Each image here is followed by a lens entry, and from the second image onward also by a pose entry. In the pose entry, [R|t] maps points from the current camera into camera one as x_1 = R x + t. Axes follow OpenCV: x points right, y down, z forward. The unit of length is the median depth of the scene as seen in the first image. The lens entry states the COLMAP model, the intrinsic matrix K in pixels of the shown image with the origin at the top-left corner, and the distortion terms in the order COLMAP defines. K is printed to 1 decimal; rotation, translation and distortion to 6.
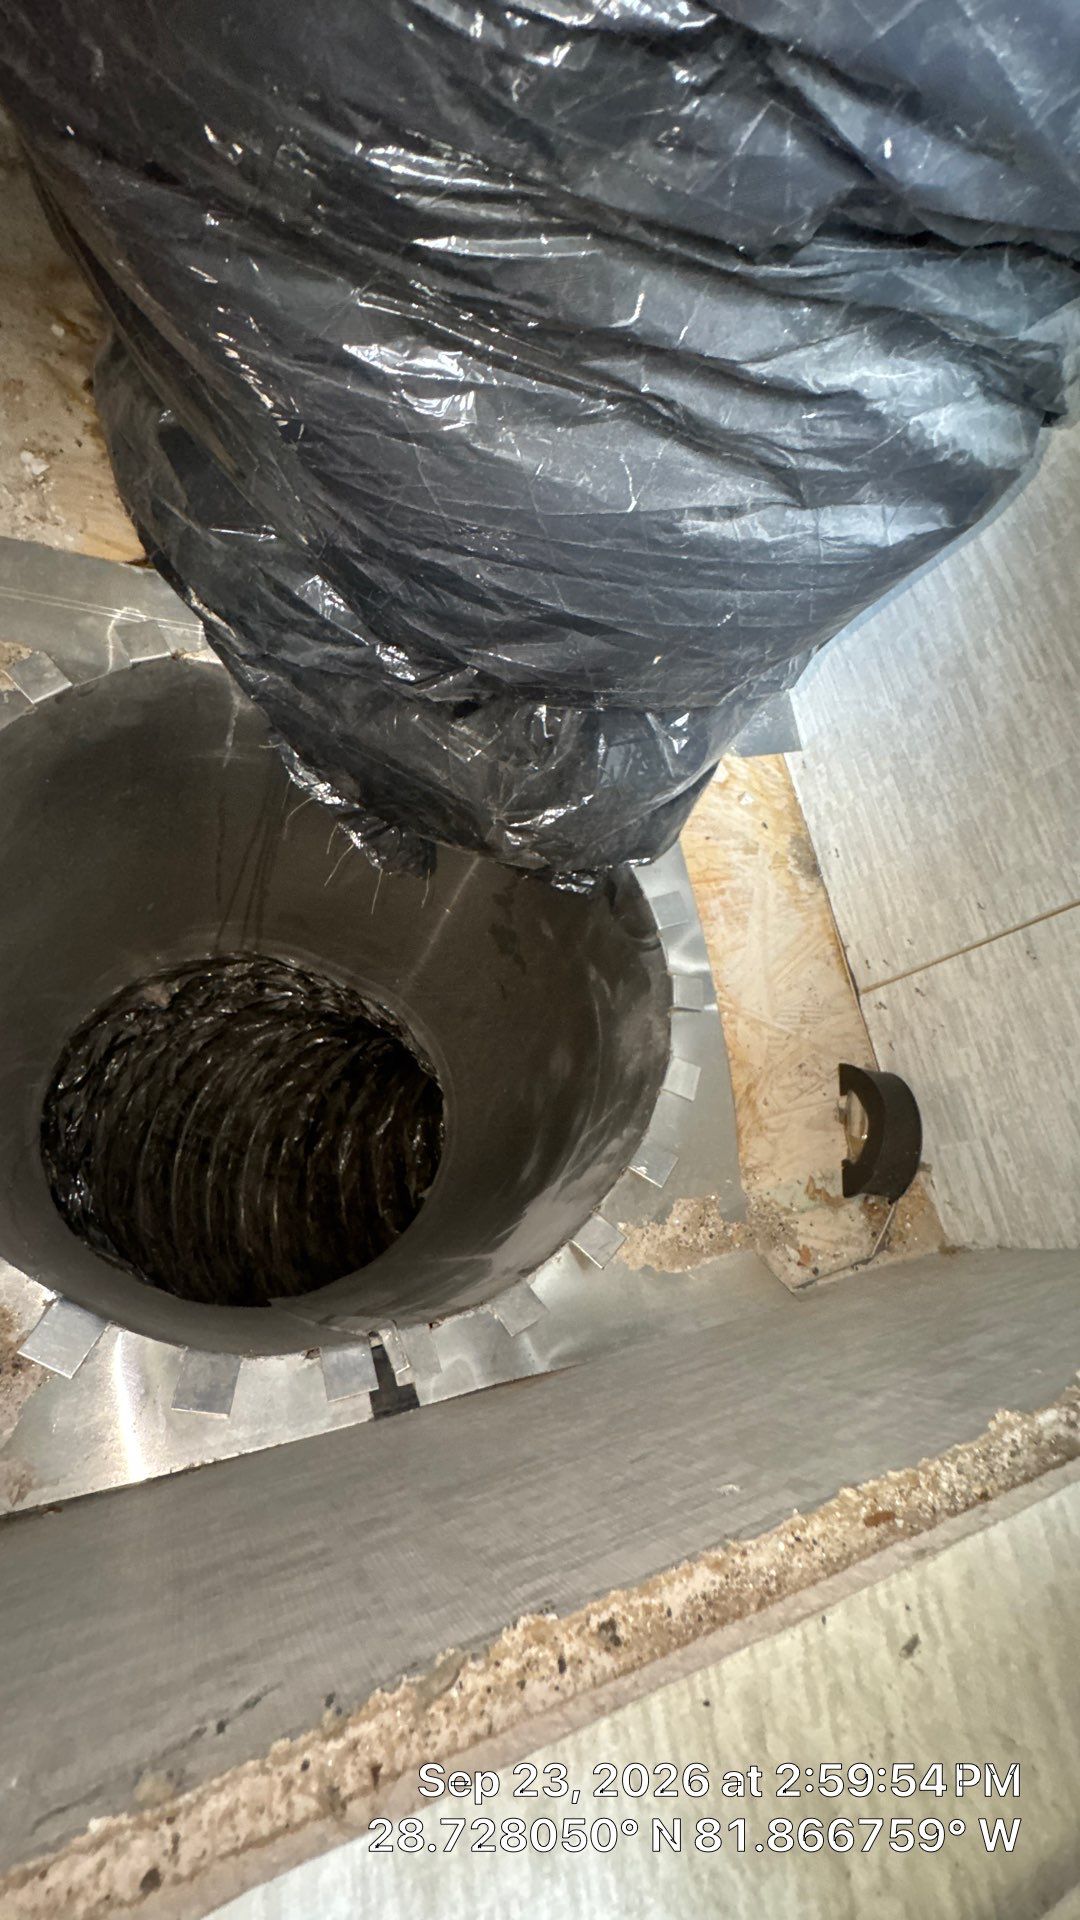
lens RADIAL K [[764.2, 0, 544.5], [0, 764.2, 957.0], [0, 0, 1]] dist [-0.001513, -0.000077]
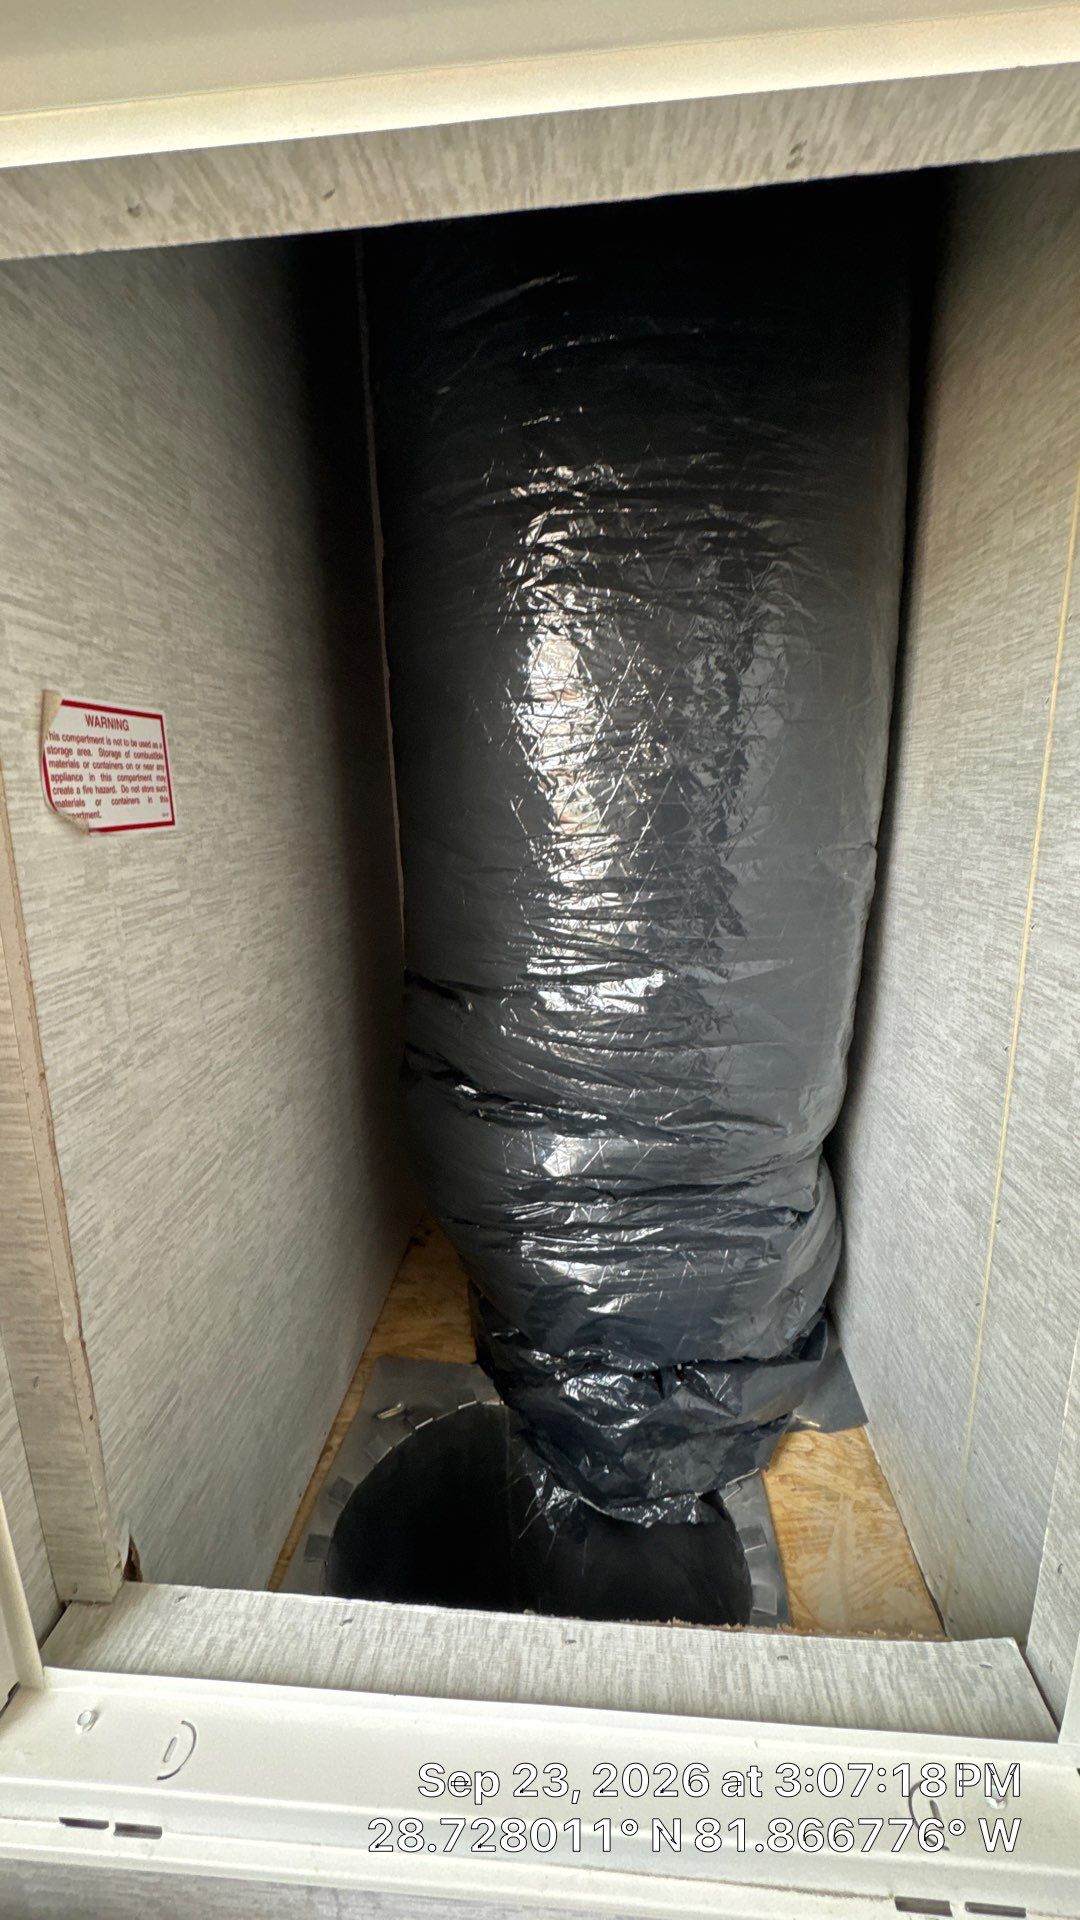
lens RADIAL K [[764.2, 0, 541.1], [0, 764.2, 956.5], [0, 0, 1]] dist [-0.001513, -0.000077]
pose [[0.871650, -0.364110, -0.328102, 0.640720], [-0.087129, 0.543646, -0.834780, 0.544850], [0.482323, 0.756223, 0.442144, -0.631687]]
